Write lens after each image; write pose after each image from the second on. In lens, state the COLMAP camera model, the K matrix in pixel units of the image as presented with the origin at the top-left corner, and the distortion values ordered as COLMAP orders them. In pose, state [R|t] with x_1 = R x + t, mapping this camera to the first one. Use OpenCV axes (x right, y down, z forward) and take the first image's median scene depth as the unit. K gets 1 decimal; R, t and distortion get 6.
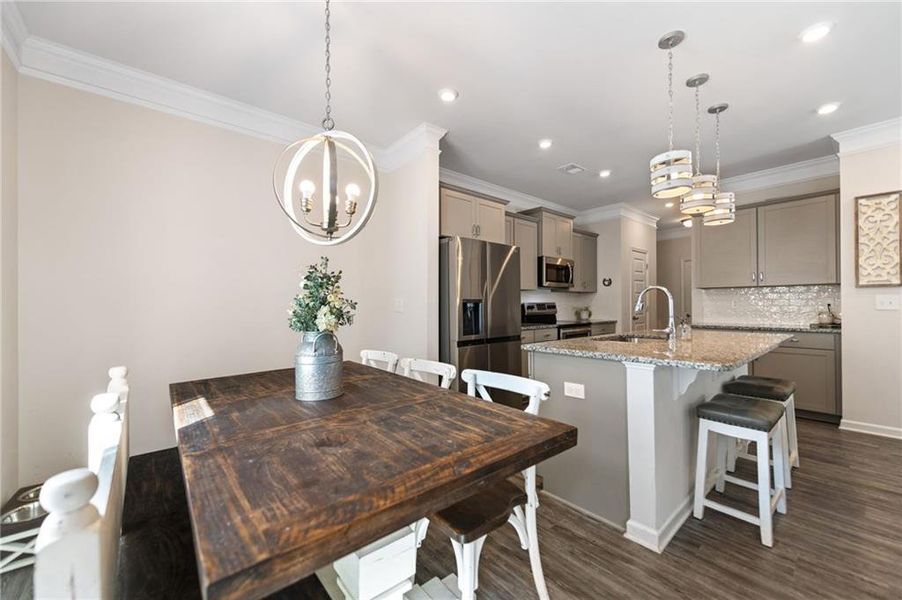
lens RADIAL K [[356.9, 0, 453.2], [0, 356.9, 303.4], [0, 0, 1]] dist [0.006991, -0.002501]
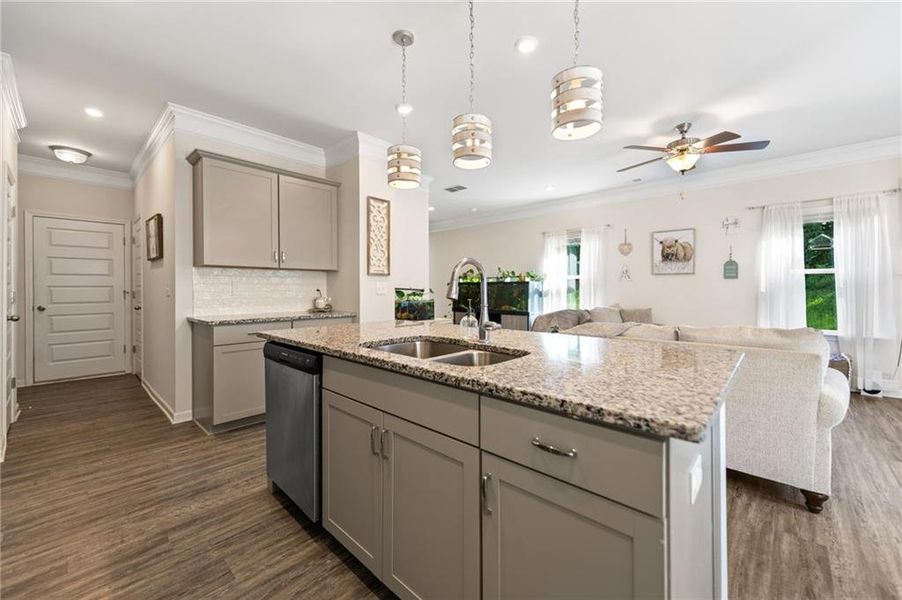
lens RADIAL K [[356.9, 0, 450.6], [0, 356.9, 287.1], [0, 0, 1]] dist [0.006991, -0.002501]
pose [[-0.111694, 0.013093, 0.993656, -0.040427], [0.001030, 0.999914, -0.013060, 0.009363], [-0.993742, -0.000435, -0.111698, 0.881776]]
